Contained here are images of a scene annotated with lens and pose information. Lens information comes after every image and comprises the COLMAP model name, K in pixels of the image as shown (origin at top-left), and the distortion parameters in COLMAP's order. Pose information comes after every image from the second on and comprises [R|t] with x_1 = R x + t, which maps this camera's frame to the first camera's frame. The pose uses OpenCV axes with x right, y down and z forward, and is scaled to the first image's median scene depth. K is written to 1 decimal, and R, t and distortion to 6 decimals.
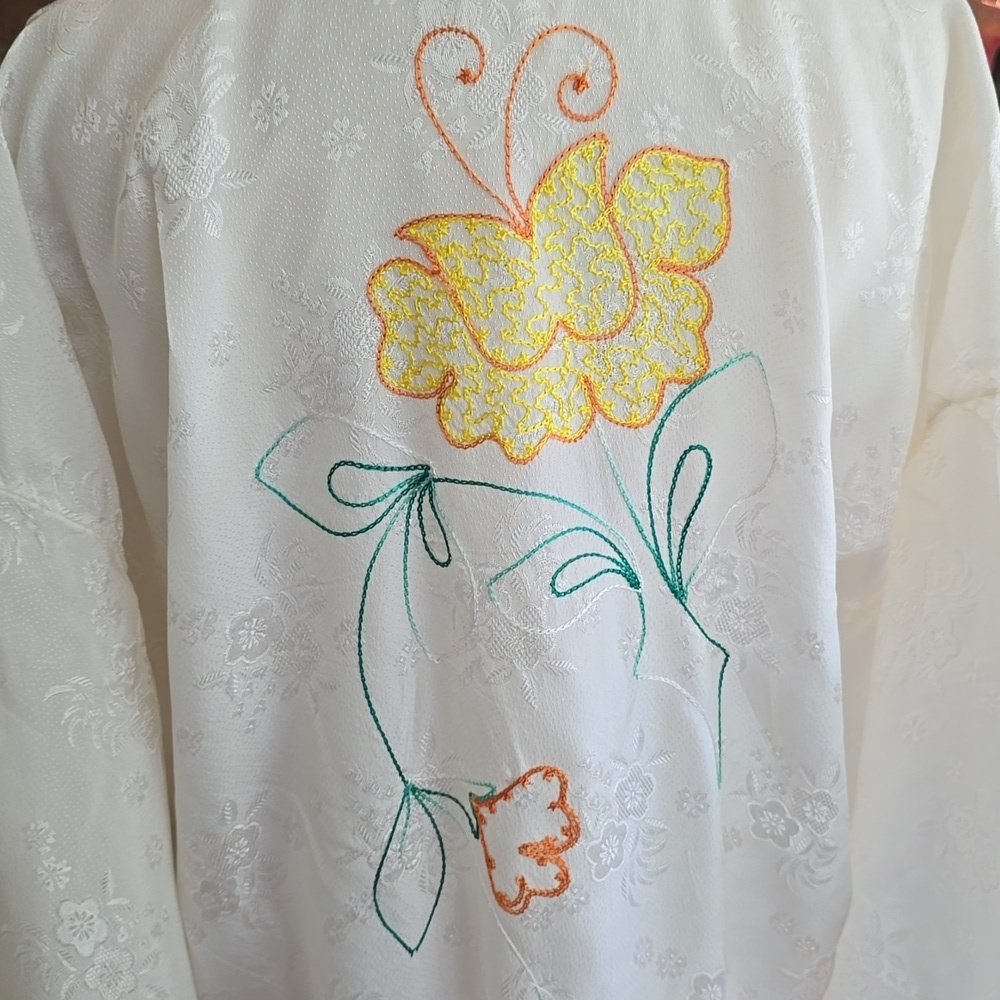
lens RADIAL K [[1443.2, 0, 500.0], [0, 1443.2, 500.0], [0, 0, 1]] dist [0.126582, -0.168561]
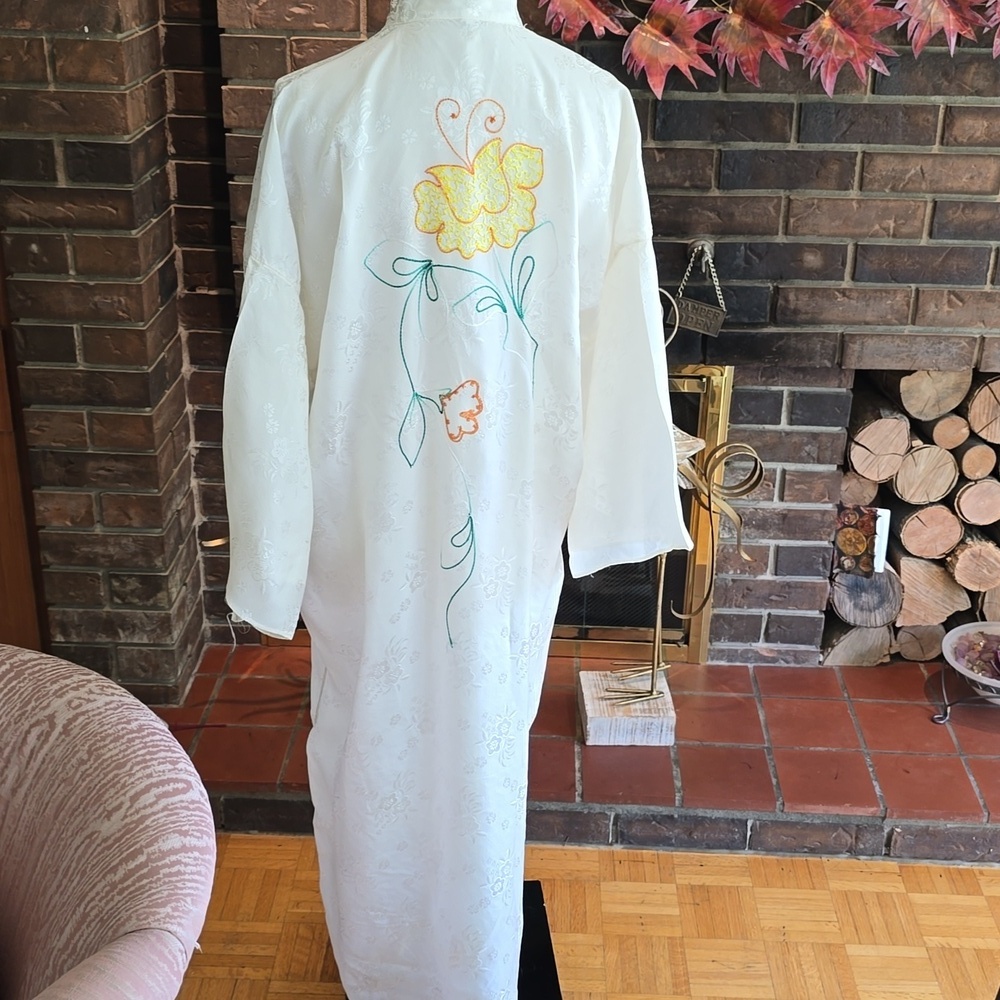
lens RADIAL K [[1443.2, 0, 500.0], [0, 1443.2, 500.0], [0, 0, 1]] dist [0.126582, -0.168561]
pose [[0.983002, -0.006787, 0.183469, -0.434159], [-0.001407, 0.999009, 0.044495, 0.310339], [-0.183589, -0.043996, 0.982018, -1.724438]]
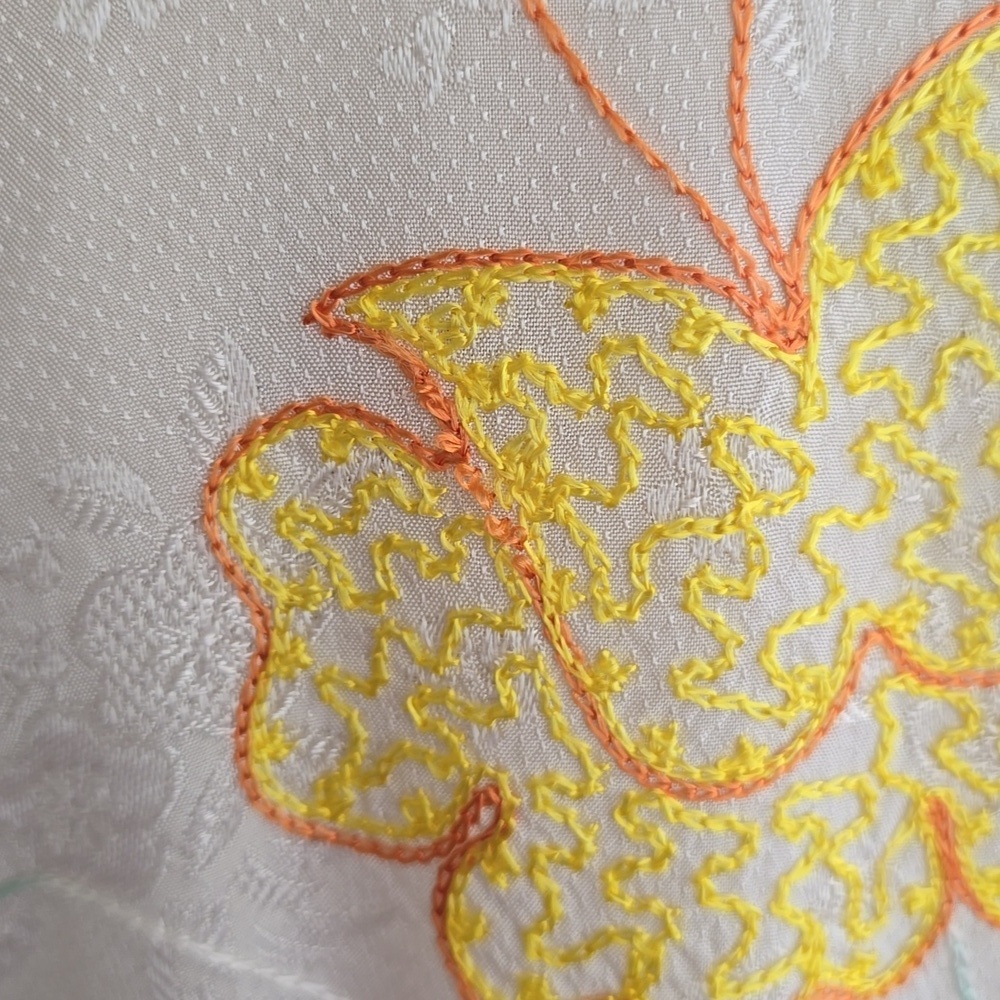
lens RADIAL K [[1541.8, 0, 500.0], [0, 1541.8, 500.0], [0, 0, 1]] dist [0.034602, -0.095354]
pose [[0.999269, 0.037683, -0.006426, -0.032127], [-0.037784, 0.999151, -0.016403, -0.142469], [0.005802, 0.016634, 0.999845, 0.696512]]
